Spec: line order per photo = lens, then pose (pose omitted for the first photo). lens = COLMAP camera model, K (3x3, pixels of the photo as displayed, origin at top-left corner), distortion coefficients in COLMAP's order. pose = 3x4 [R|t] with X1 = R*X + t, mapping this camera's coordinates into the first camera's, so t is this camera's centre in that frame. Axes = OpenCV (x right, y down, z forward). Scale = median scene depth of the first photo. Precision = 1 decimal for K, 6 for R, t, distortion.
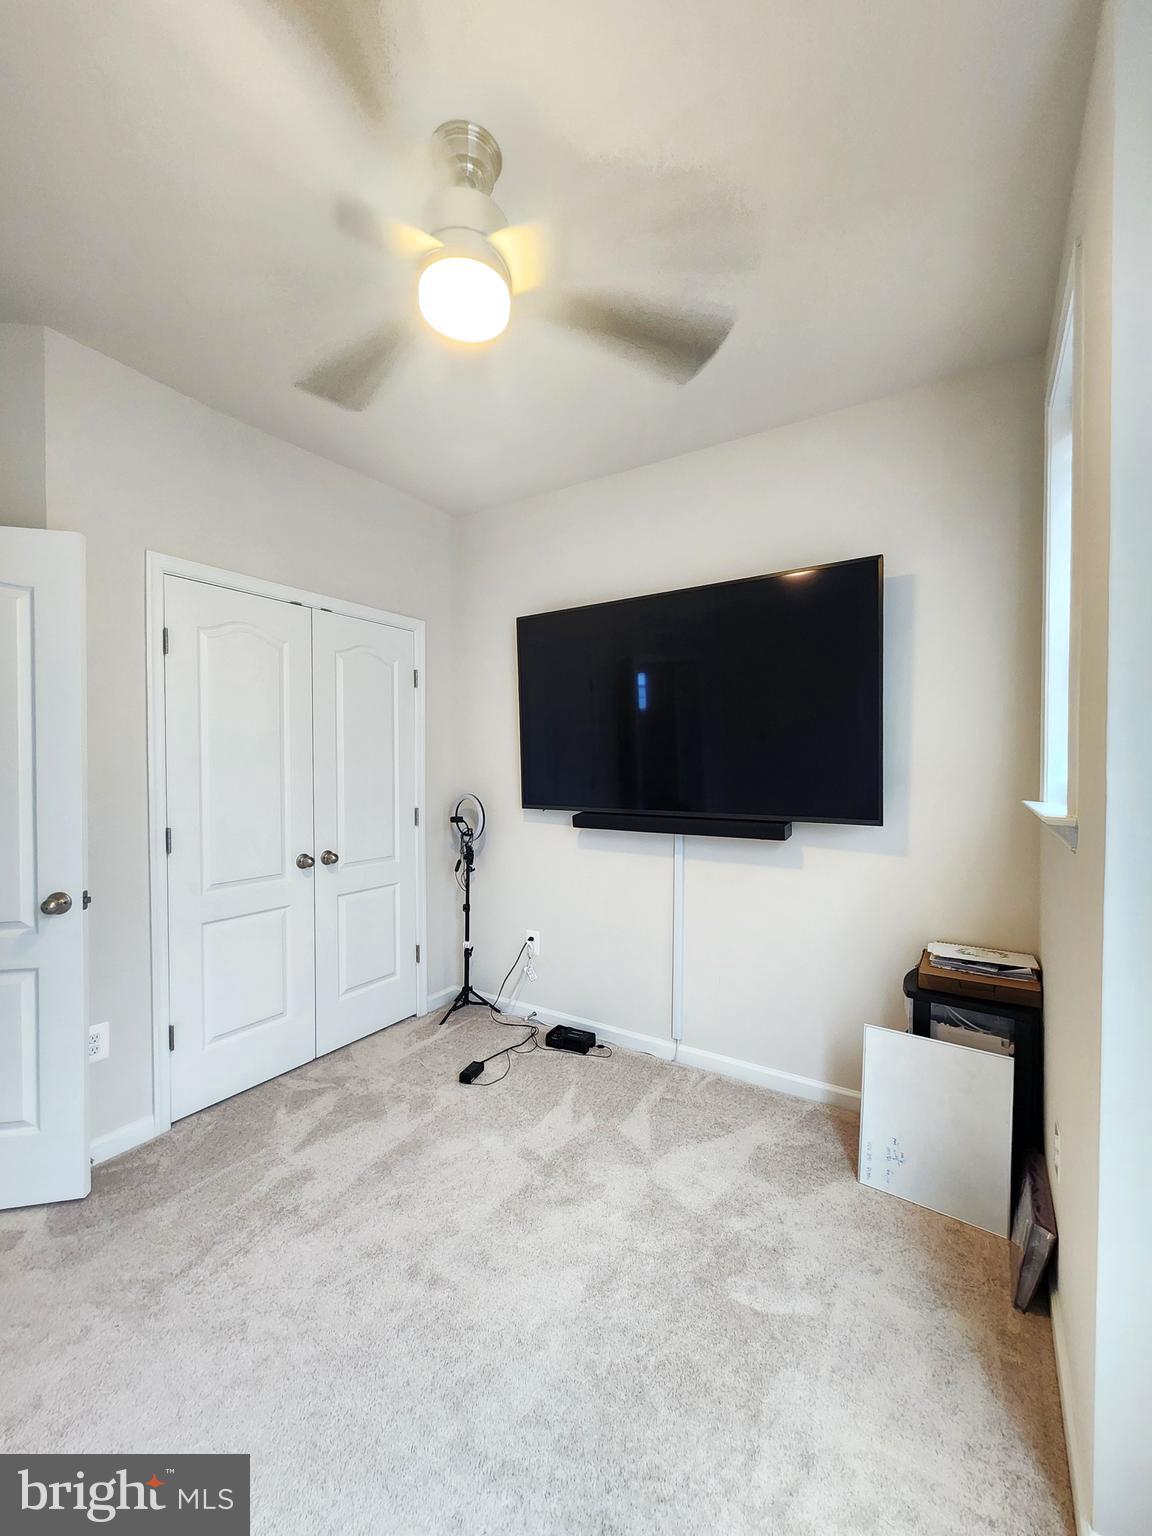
lens RADIAL K [[614.3, 0, 562.6], [0, 614.3, 766.4], [0, 0, 1]] dist [-0.000311, -0.000586]
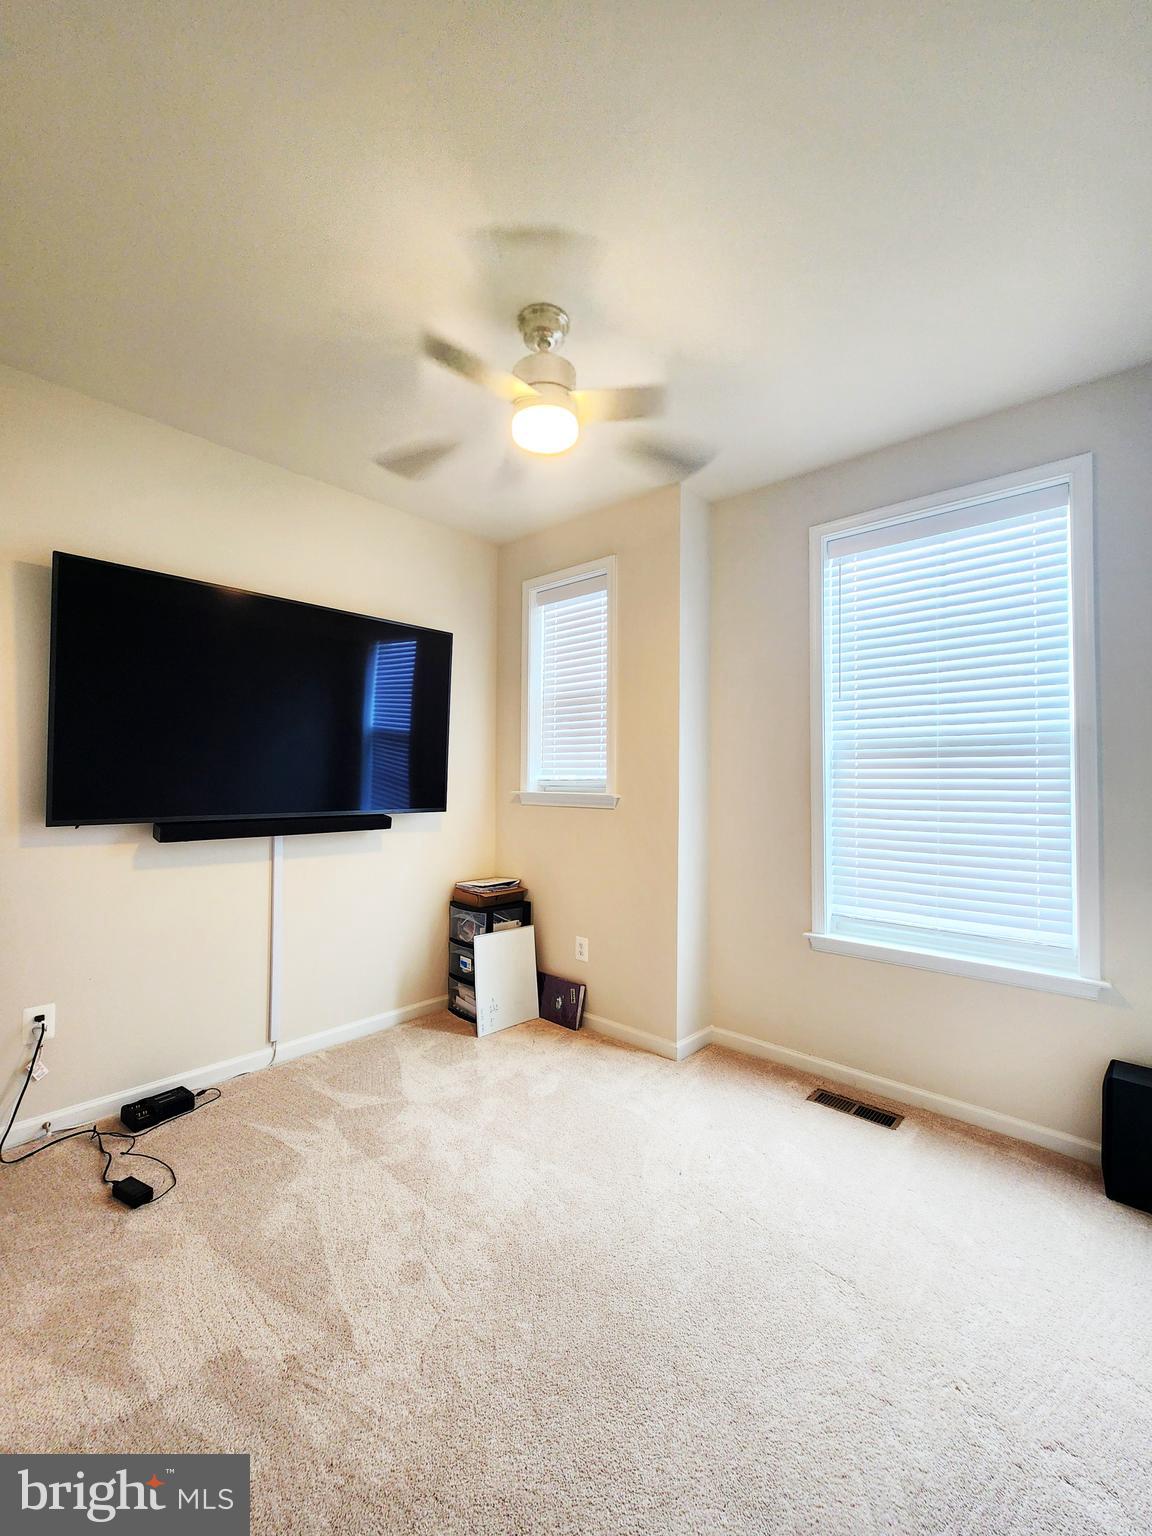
lens RADIAL K [[614.3, 0, 562.6], [0, 614.3, 766.4], [0, 0, 1]] dist [-0.000311, -0.000586]
pose [[0.187192, 0.020644, 0.982106, -0.899238], [-0.004436, 0.999787, -0.020171, 0.016912], [-0.982313, -0.000581, 0.187243, 0.438613]]
